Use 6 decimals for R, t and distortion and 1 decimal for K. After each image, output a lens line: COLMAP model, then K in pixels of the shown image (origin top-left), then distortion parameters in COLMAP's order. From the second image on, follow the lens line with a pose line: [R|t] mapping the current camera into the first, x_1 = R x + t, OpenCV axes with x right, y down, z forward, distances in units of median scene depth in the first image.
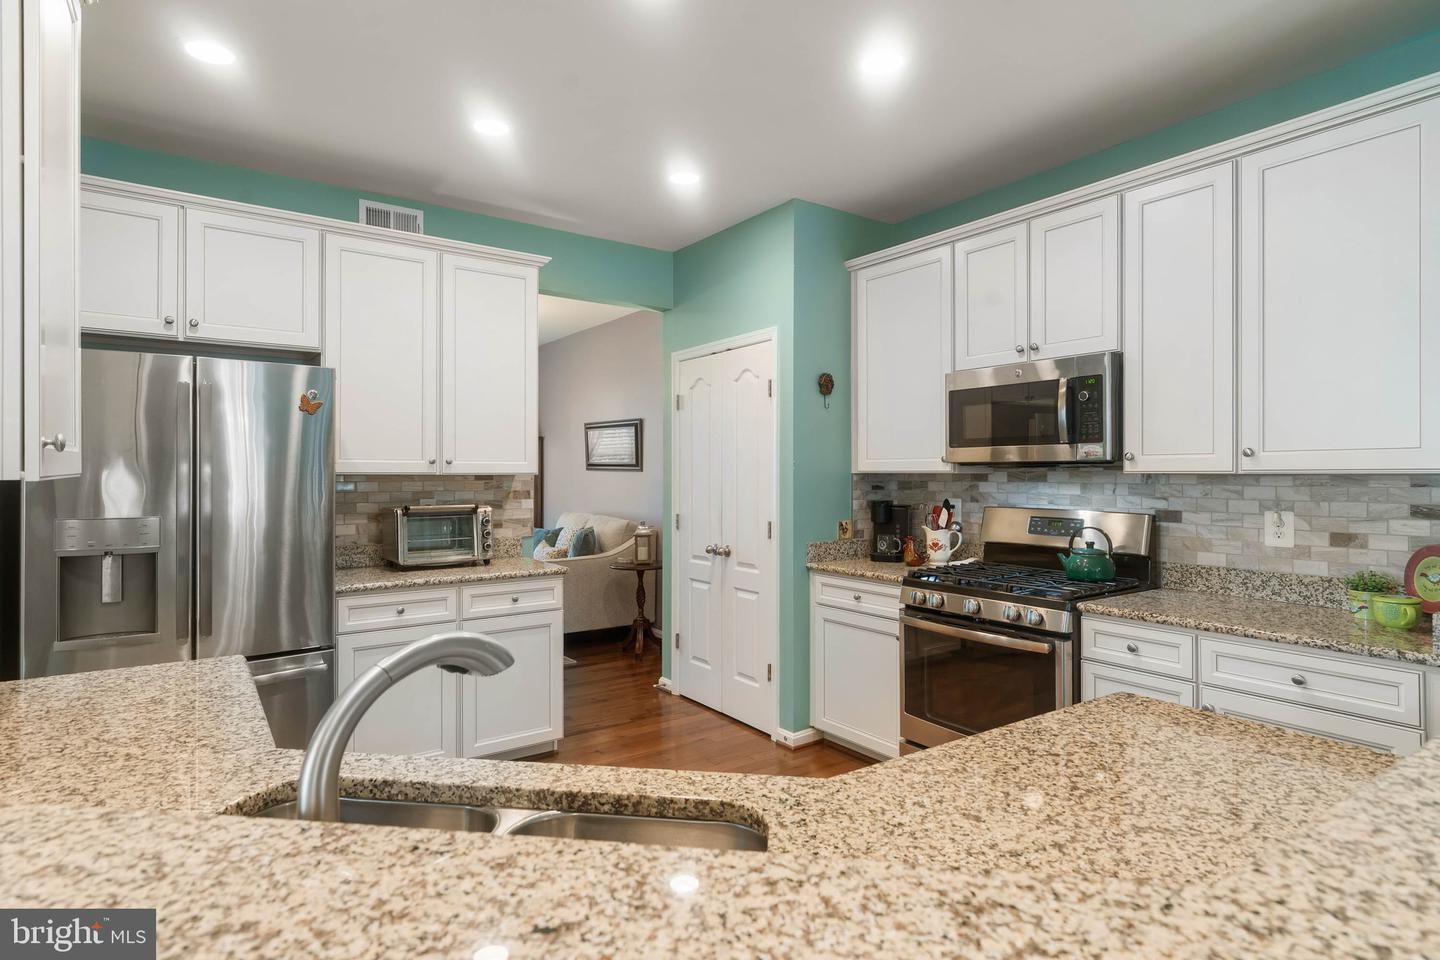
lens RADIAL K [[761.8, 0, 716.2], [0, 761.8, 472.0], [0, 0, 1]] dist [0.003750, 0.000715]
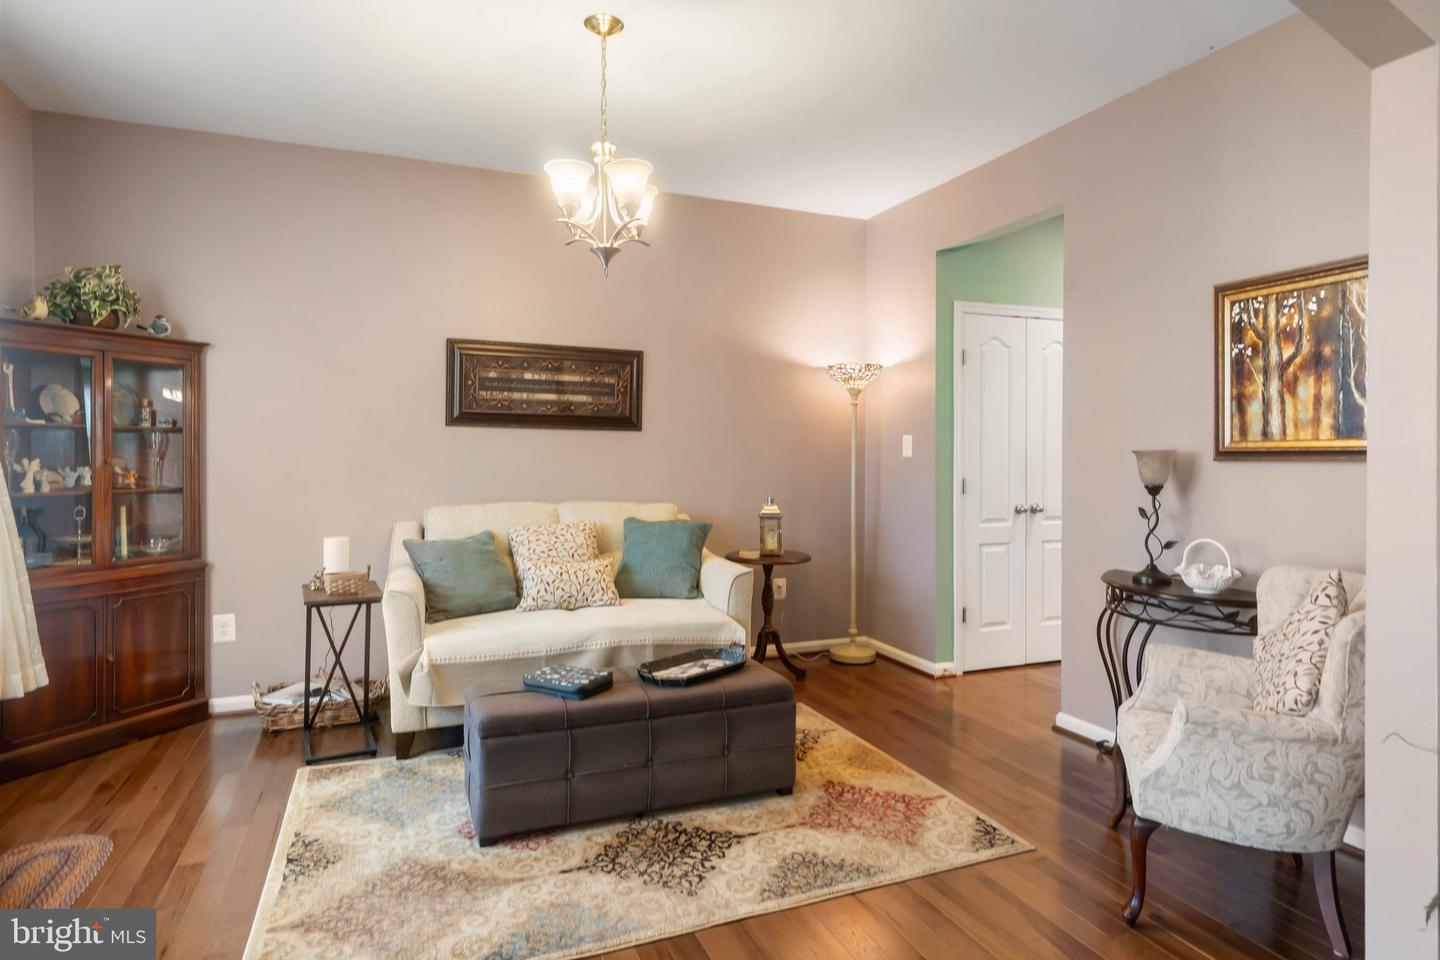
lens RADIAL K [[817.3, 0, 716.5], [0, 817.3, 453.6], [0, 0, 1]] dist [0.003316, 0.001889]
pose [[0.234776, -0.000383, 0.972050, -1.426069], [-0.004953, 0.999986, 0.001590, 0.033463], [-0.972037, -0.005188, 0.234770, 1.389433]]
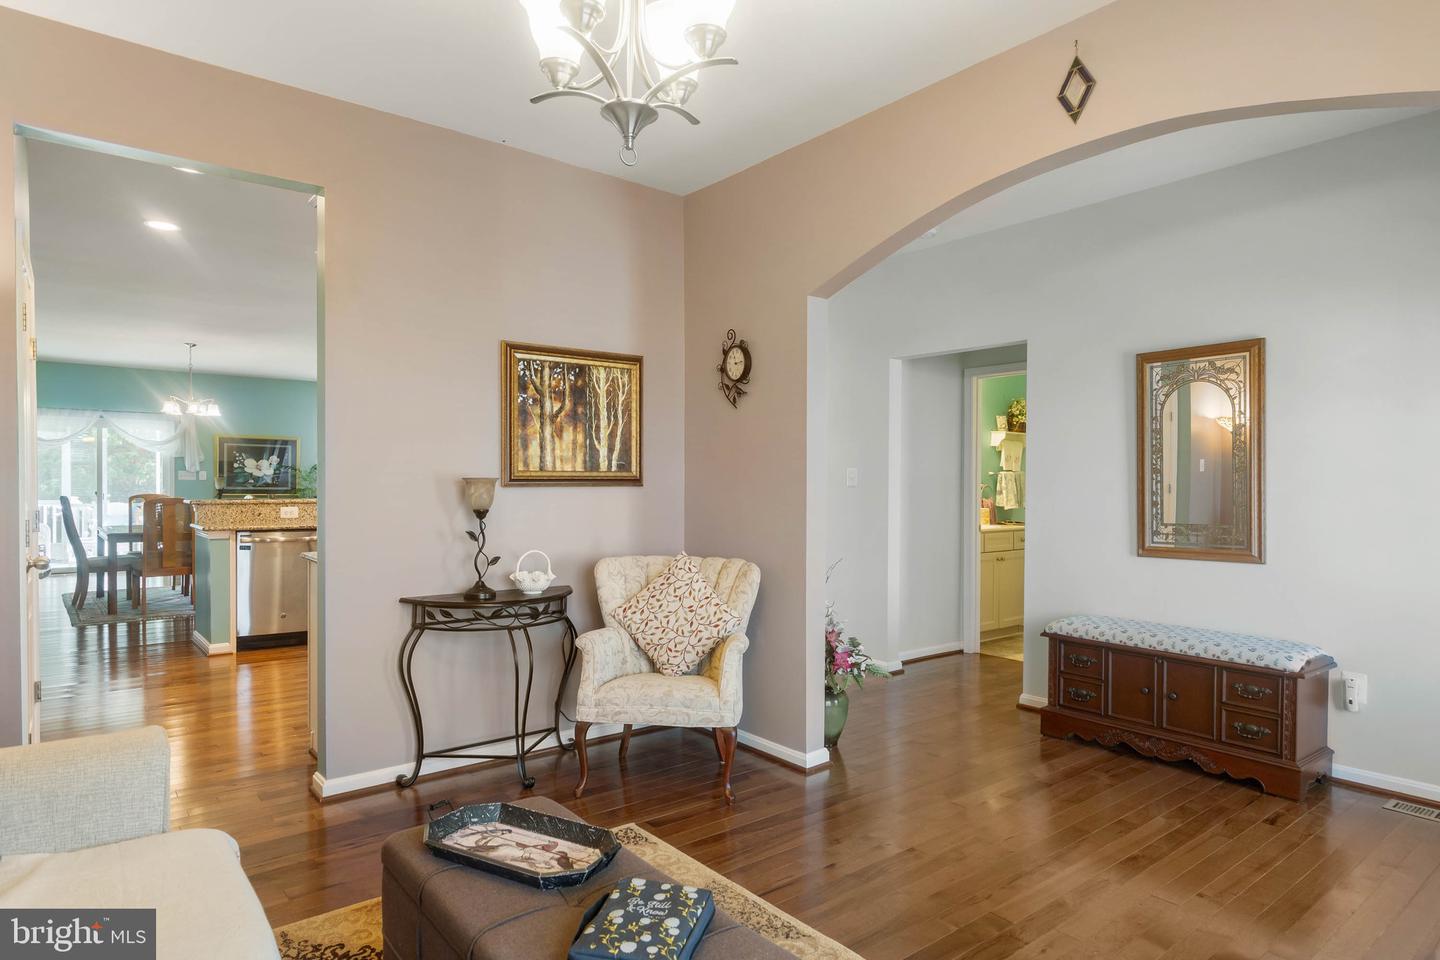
lens RADIAL K [[823.2, 0, 717.3], [0, 823.2, 489.9], [0, 0, 1]] dist [0.002053, 0.000578]
pose [[-0.998223, -0.005327, -0.059354, -0.680105], [-0.005987, 0.999922, 0.010952, 0.031086], [0.059291, 0.011287, -0.998177, 2.138040]]
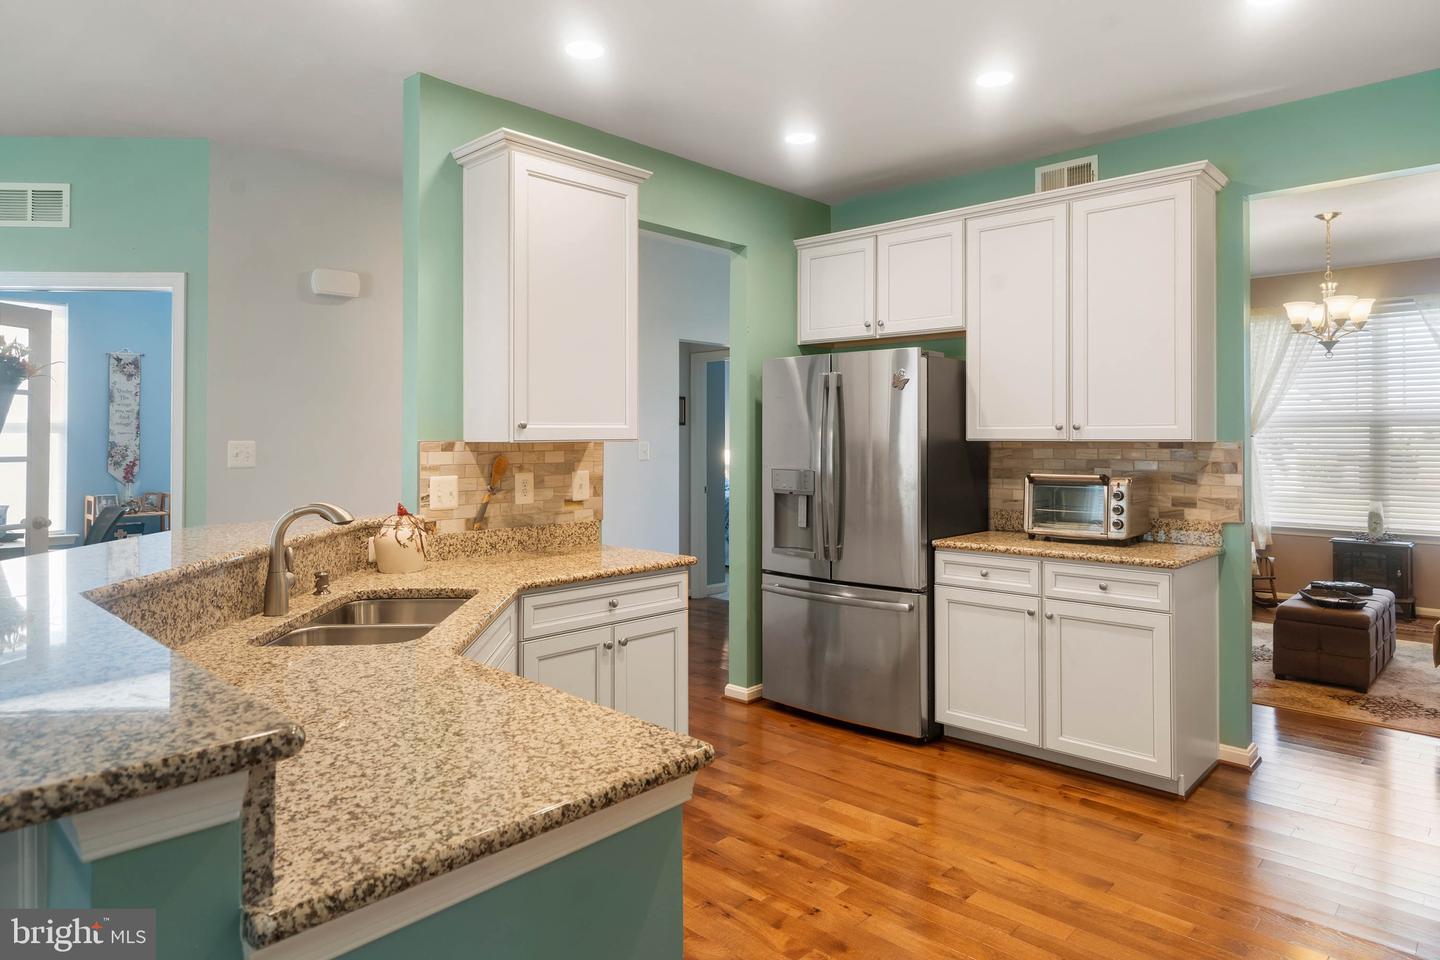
lens RADIAL K [[862.9, 0, 721.2], [0, 862.9, 435.9], [0, 0, 1]] dist [0.005827, 0.000618]
pose [[0.196182, -0.004393, -0.980558, 0.592018], [0.000672, 0.999990, -0.004345, 0.001101], [0.980567, 0.000193, 0.196183, 0.379861]]
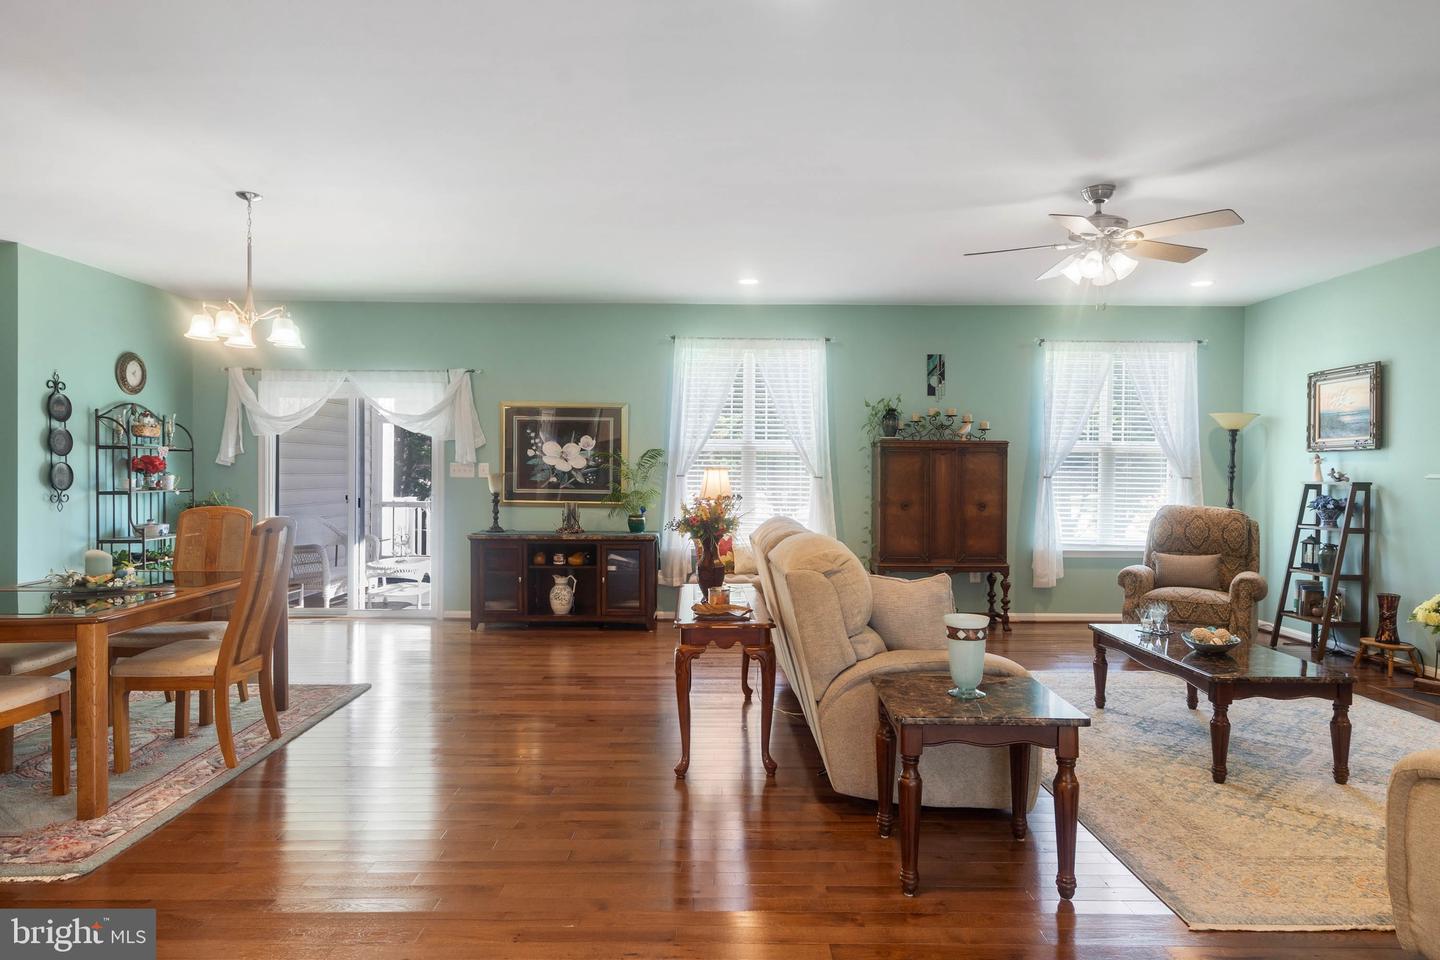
lens RADIAL K [[855.2, 0, 719.2], [0, 855.2, 476.7], [0, 0, 1]] dist [0.006046, 0.000405]
pose [[-0.816837, -0.008324, 0.576808, -0.497773], [-0.005312, 0.999962, 0.006908, 0.020814], [-0.576844, 0.002579, -0.816851, 0.109988]]
